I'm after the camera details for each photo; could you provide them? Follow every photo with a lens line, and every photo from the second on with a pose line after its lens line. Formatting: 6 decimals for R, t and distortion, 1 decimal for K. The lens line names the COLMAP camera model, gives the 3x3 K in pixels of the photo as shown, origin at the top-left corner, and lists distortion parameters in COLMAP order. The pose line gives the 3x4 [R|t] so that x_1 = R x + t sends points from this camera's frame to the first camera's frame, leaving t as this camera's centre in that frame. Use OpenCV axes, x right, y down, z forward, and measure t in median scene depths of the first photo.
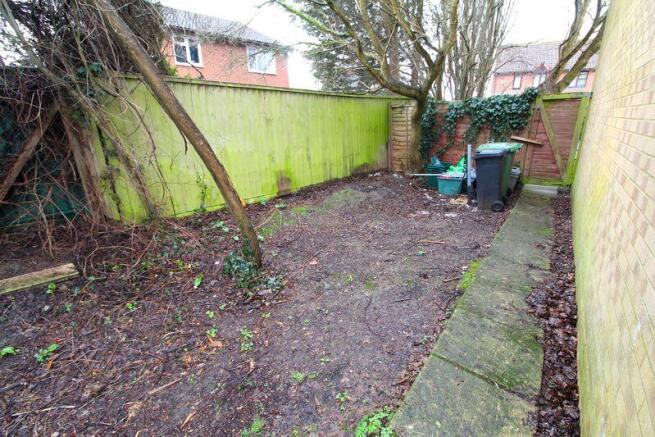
lens RADIAL K [[316.9, 0, 327.5], [0, 316.9, 218.5], [0, 0, 1]] dist [0.000178, -0.014467]
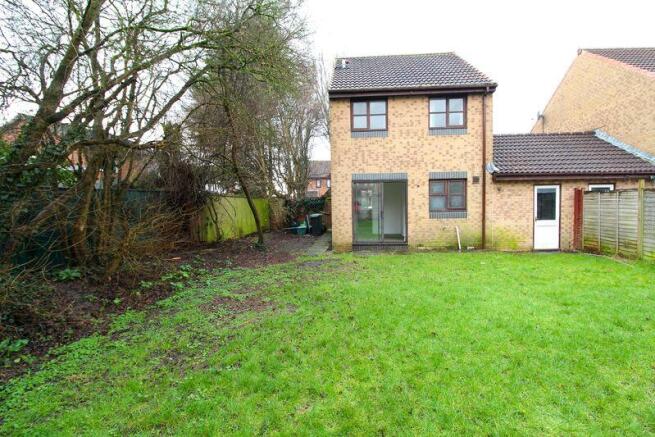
lens RADIAL K [[316.9, 0, 327.5], [0, 316.9, 218.5], [0, 0, 1]] dist [0.000178, -0.014467]
pose [[0.860197, -0.036030, 0.508688, -0.721365], [0.172634, 0.959180, -0.223988, 0.401198], [-0.479853, 0.280490, 0.831304, -1.226766]]
